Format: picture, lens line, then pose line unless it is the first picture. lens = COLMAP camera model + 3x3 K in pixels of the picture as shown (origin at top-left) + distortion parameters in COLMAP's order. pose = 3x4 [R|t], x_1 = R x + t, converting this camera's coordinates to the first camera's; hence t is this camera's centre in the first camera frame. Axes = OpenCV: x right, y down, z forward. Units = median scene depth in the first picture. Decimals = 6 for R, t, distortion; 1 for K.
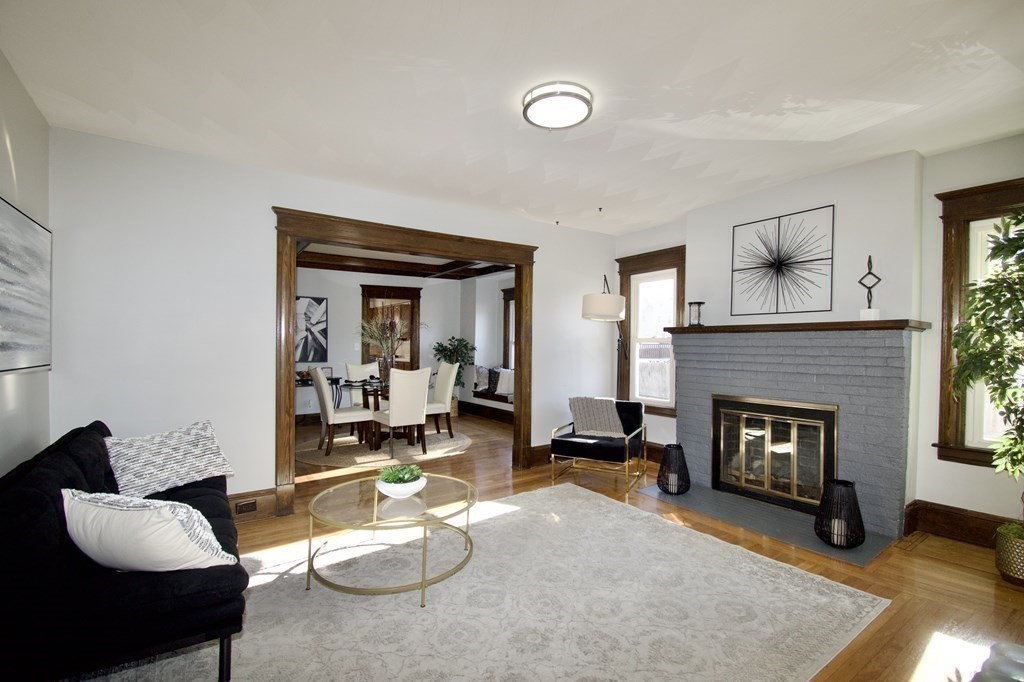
lens RADIAL K [[452.4, 0, 509.3], [0, 452.4, 355.3], [0, 0, 1]] dist [-0.008379, -0.011880]
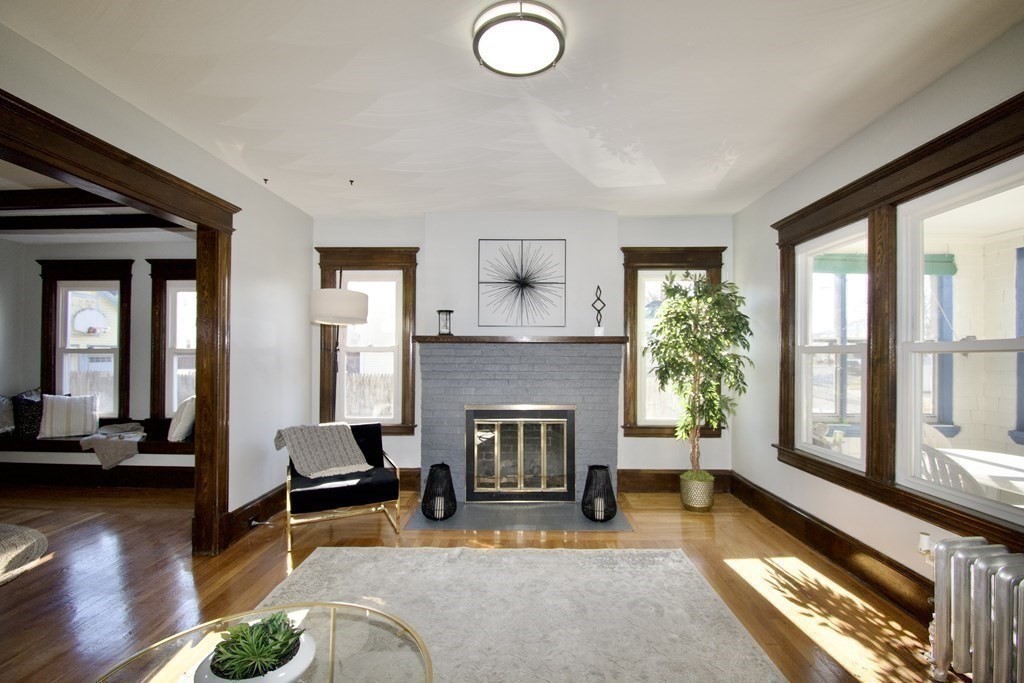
lens RADIAL K [[459.1, 0, 515.6], [0, 459.1, 353.8], [0, 0, 1]] dist [0.017945, -0.029003]
pose [[0.570608, -0.002941, 0.821217, -0.328334], [0.018332, 0.999790, -0.009157, -0.015614], [-0.821018, 0.020280, 0.570542, 0.358444]]
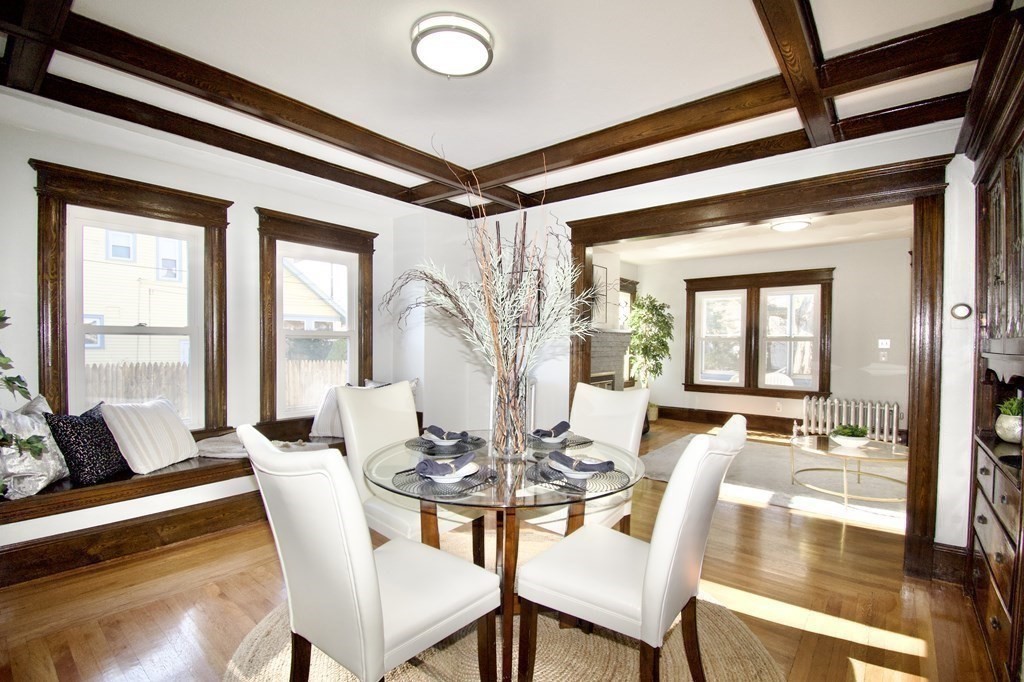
lens RADIAL K [[450.8, 0, 511.5], [0, 450.8, 350.9], [0, 0, 1]] dist [0.002347, -0.024259]
pose [[-0.278478, -0.027756, 0.960041, -0.912749], [0.009307, 0.999457, 0.031595, -0.039404], [-0.960397, 0.017733, -0.278069, 1.702964]]
